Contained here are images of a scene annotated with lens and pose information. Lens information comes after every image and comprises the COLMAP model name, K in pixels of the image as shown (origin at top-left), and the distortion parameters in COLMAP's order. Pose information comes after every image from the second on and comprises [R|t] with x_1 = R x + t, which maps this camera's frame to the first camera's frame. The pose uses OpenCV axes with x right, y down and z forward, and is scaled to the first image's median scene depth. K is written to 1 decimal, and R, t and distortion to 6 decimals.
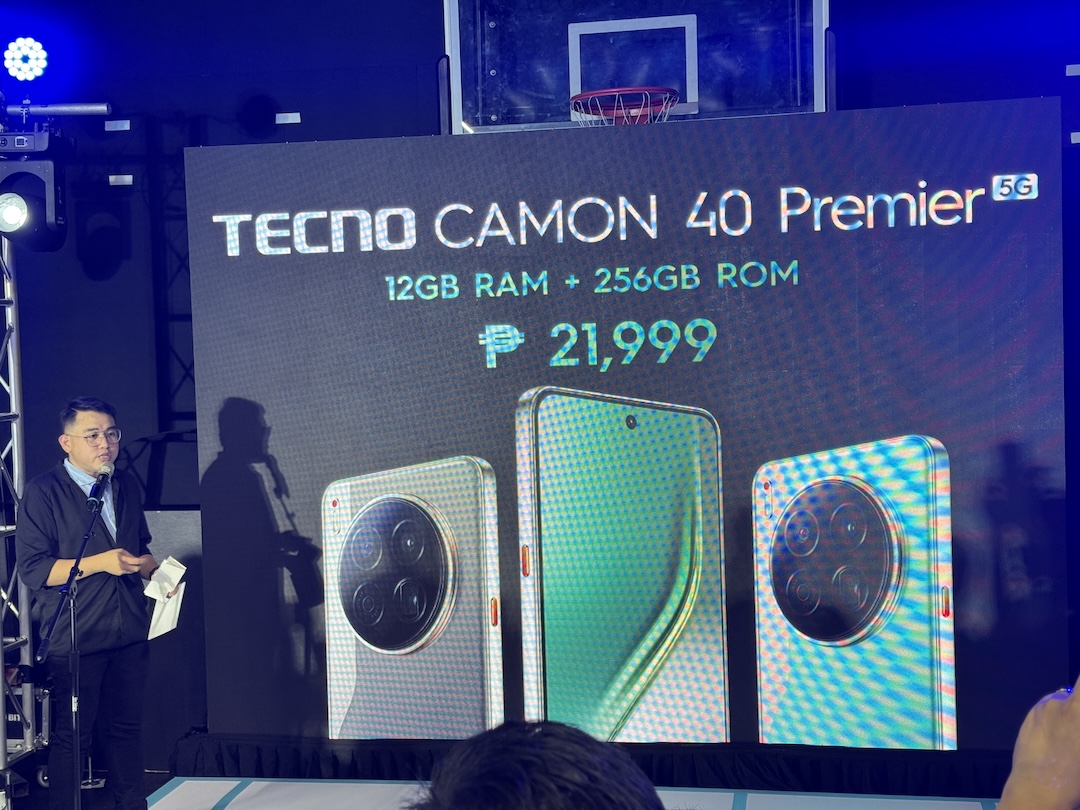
lens RADIAL K [[1504.6, 0, 535.6], [0, 1504.6, 406.1], [0, 0, 1]] dist [0.054158, 0.000000]
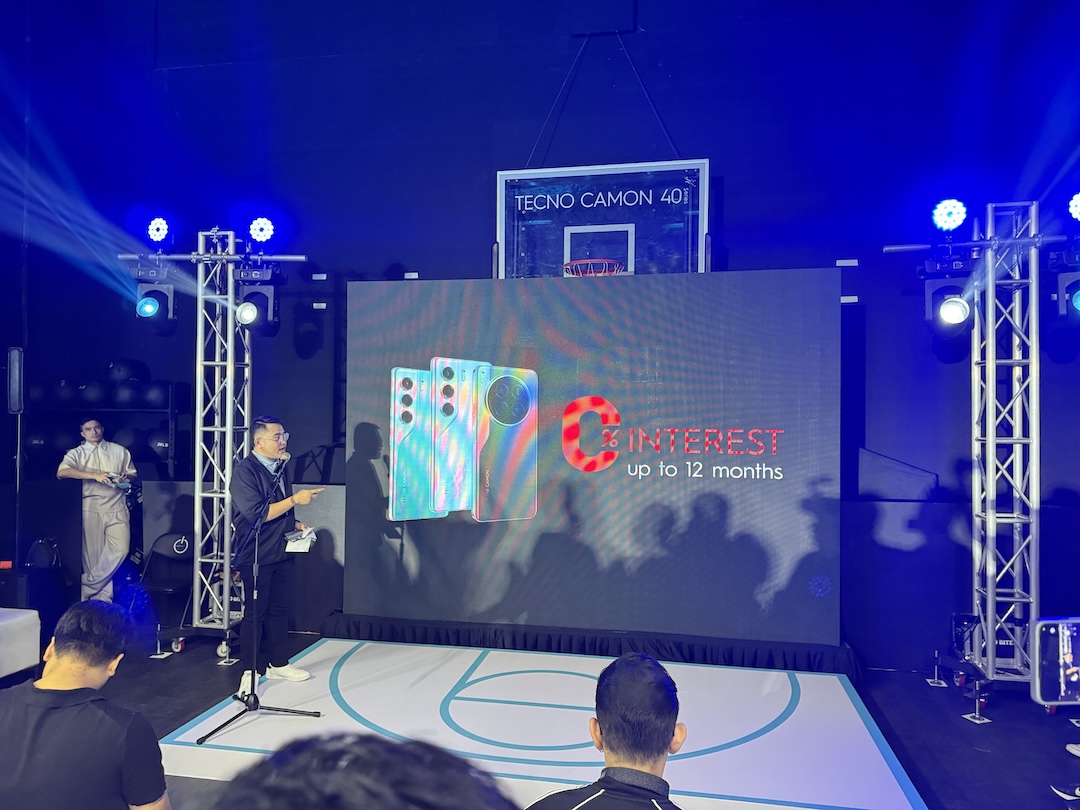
lens RADIAL K [[750.7, 0, 540.9], [0, 750.7, 400.0], [0, 0, 1]] dist [0.003211, 0.000087]
pose [[0.999277, 0.036503, -0.010630, 0.012092], [-0.037115, 0.997221, -0.064601, 0.018156], [0.008243, 0.064949, 0.997855, 0.121108]]
